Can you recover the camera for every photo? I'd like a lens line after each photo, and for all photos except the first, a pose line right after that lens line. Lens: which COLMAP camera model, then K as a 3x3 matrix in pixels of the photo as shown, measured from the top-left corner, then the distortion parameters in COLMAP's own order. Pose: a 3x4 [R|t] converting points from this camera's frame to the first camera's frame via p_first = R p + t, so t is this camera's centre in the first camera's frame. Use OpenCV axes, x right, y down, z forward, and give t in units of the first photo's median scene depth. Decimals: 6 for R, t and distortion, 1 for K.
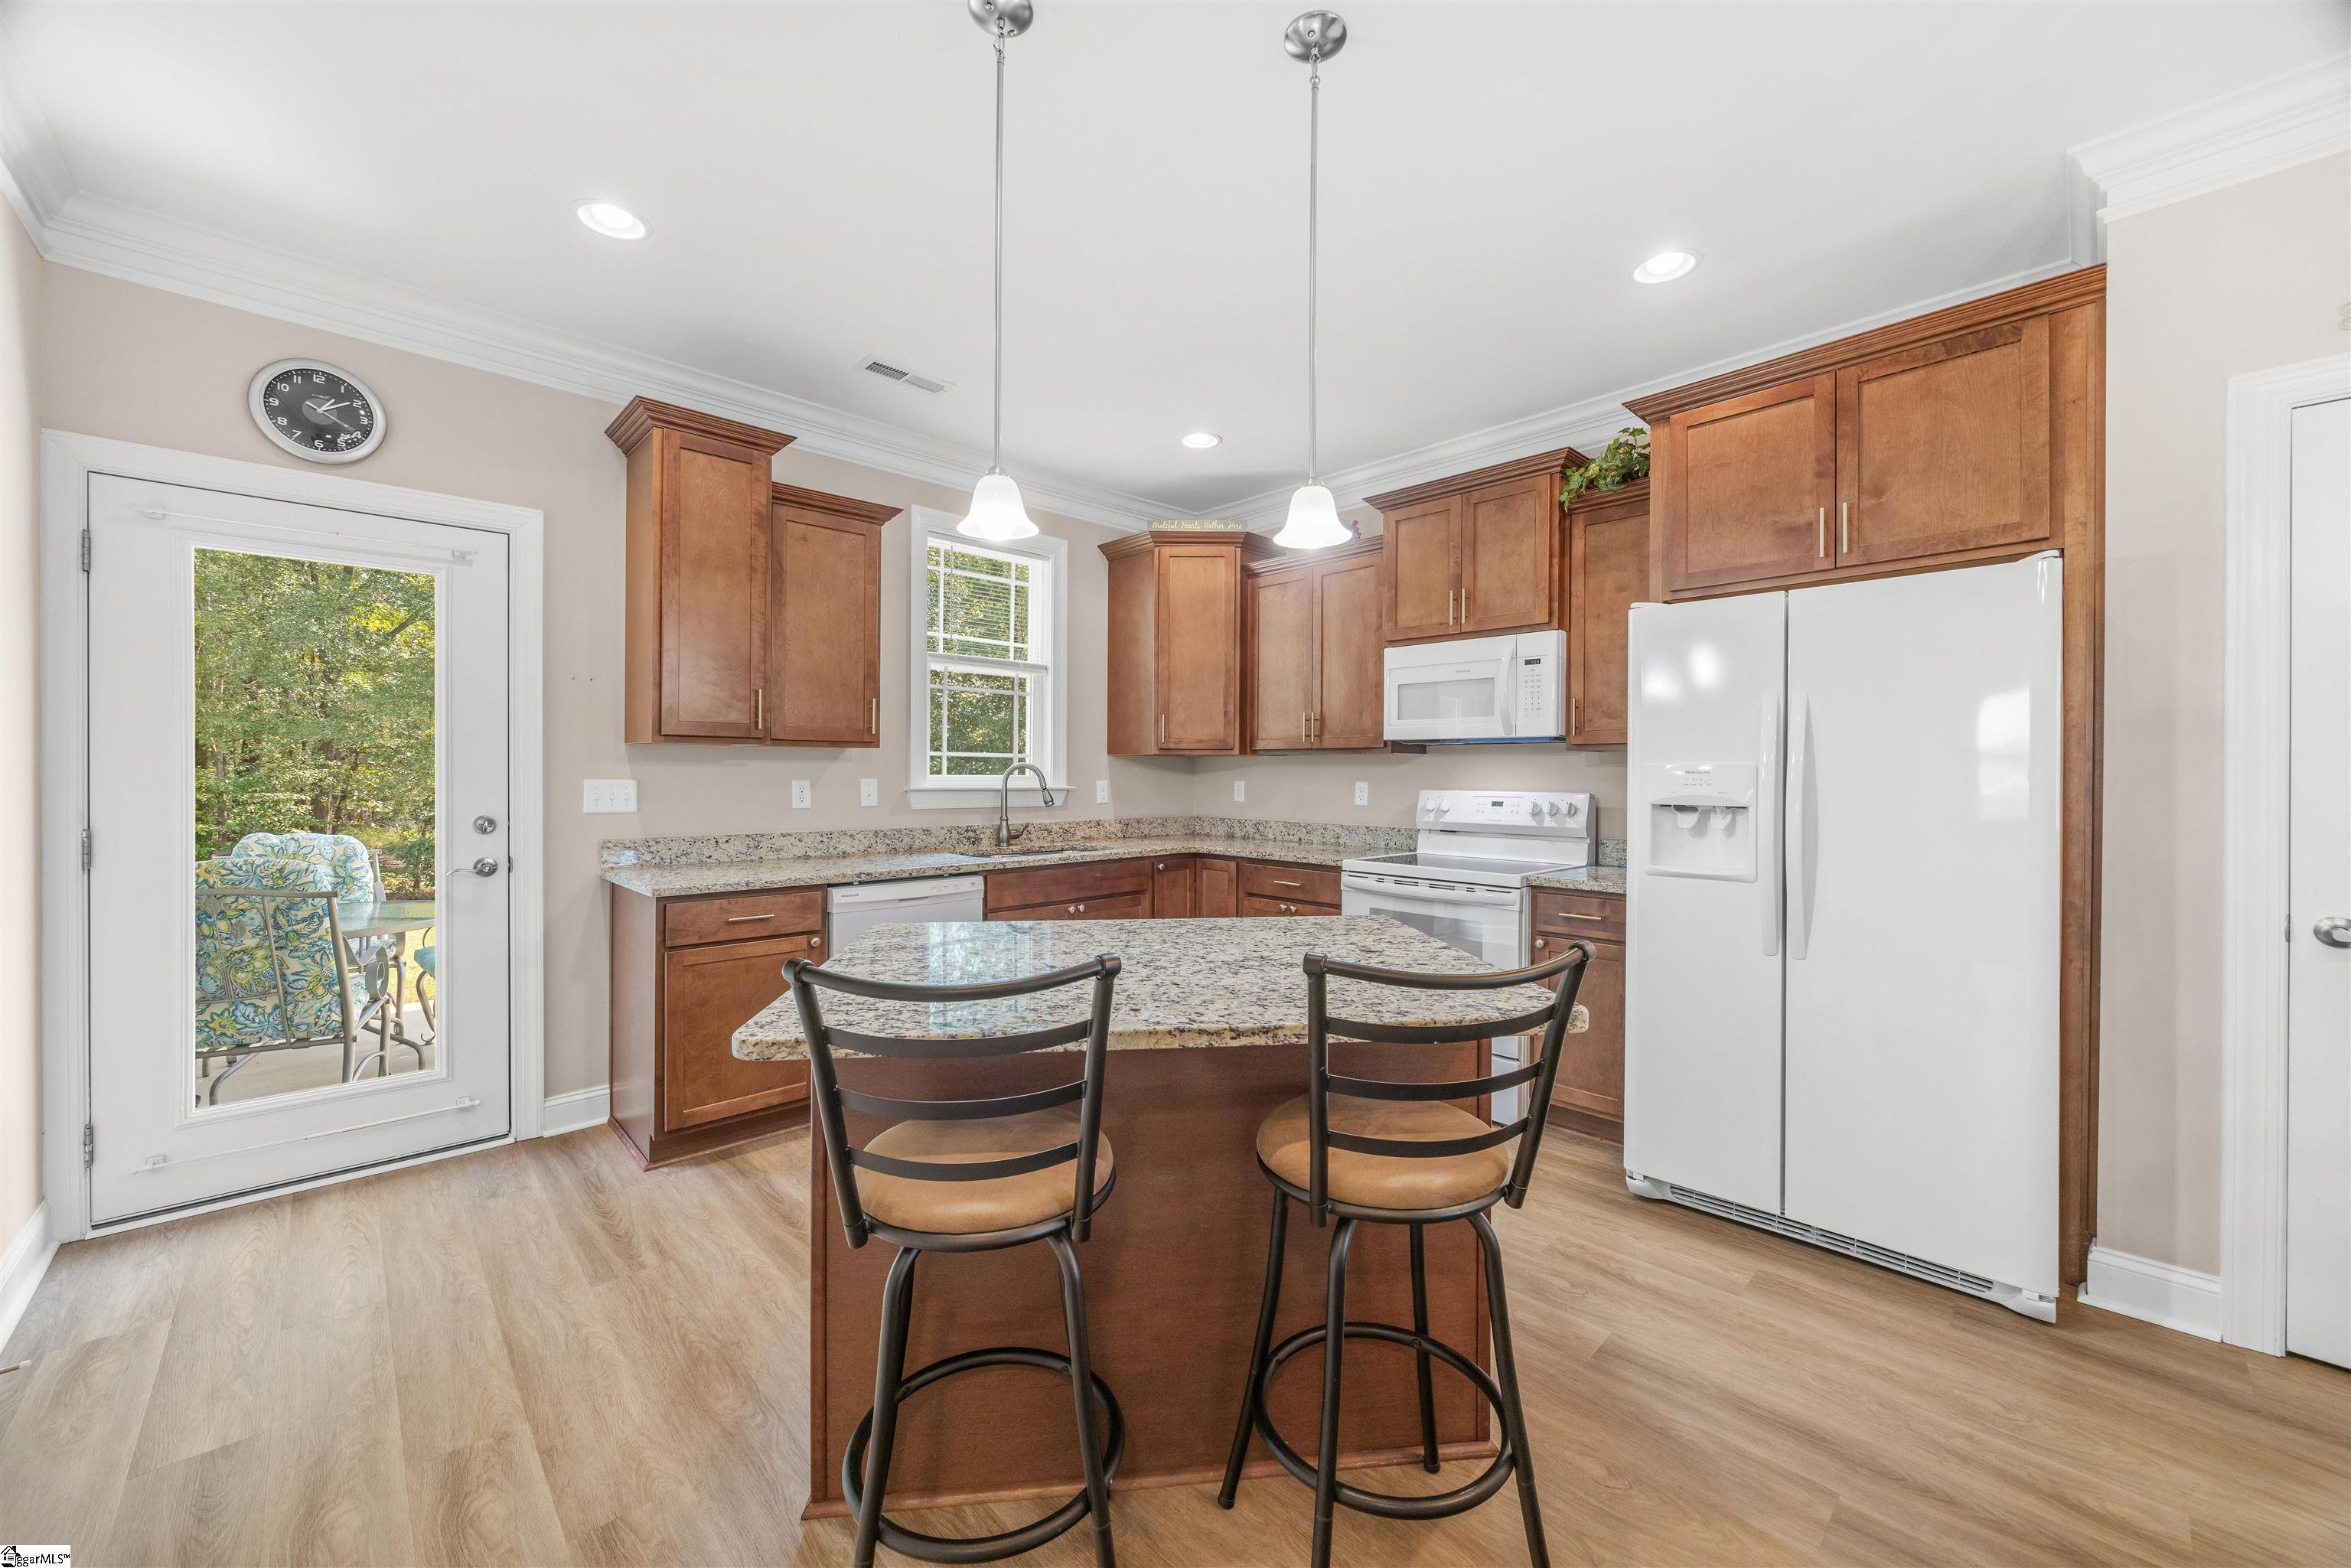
lens RADIAL K [[895.1, 0, 1174.5], [0, 895.1, 780.0], [0, 0, 1]] dist [0.000560, 0.000001]
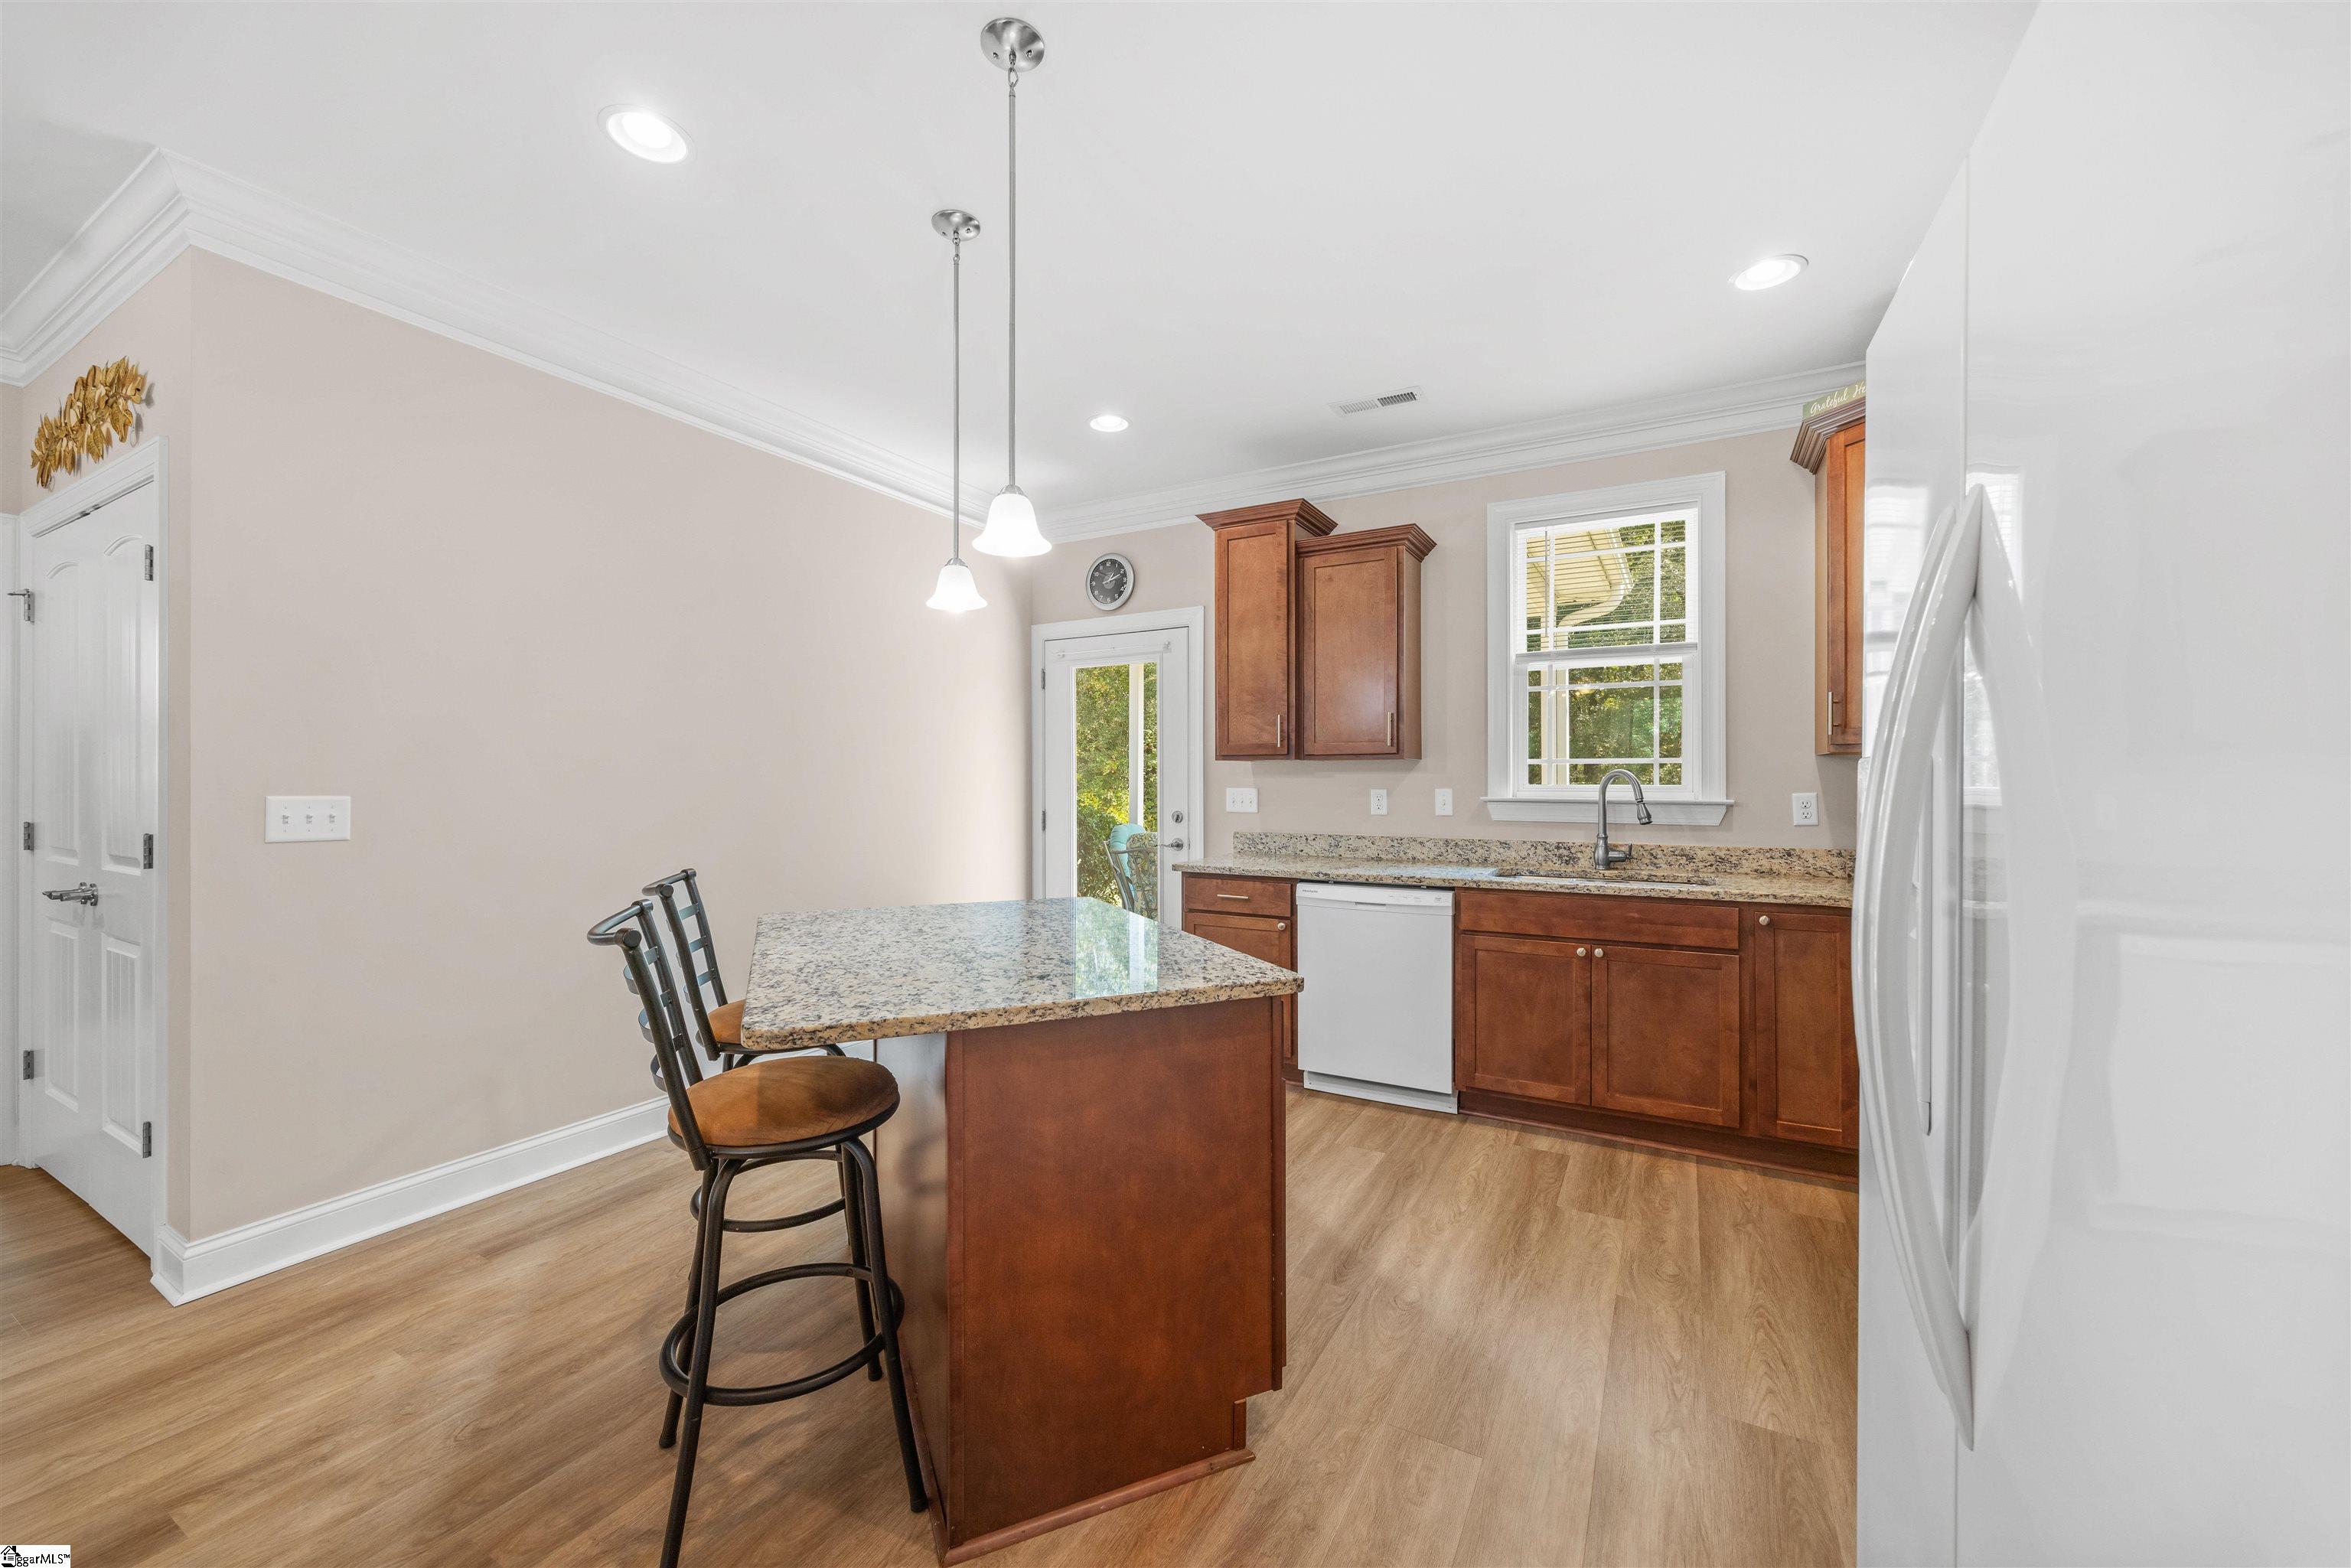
lens RADIAL K [[884.6, 0, 1172.4], [0, 884.6, 786.0], [0, 0, 1]] dist [-0.011835, -0.000042]
pose [[0.300265, 0.001021, -0.953855, 0.574279], [-0.004222, 0.999991, -0.000259, -0.002568], [0.953847, 0.004105, 0.300266, 0.442408]]
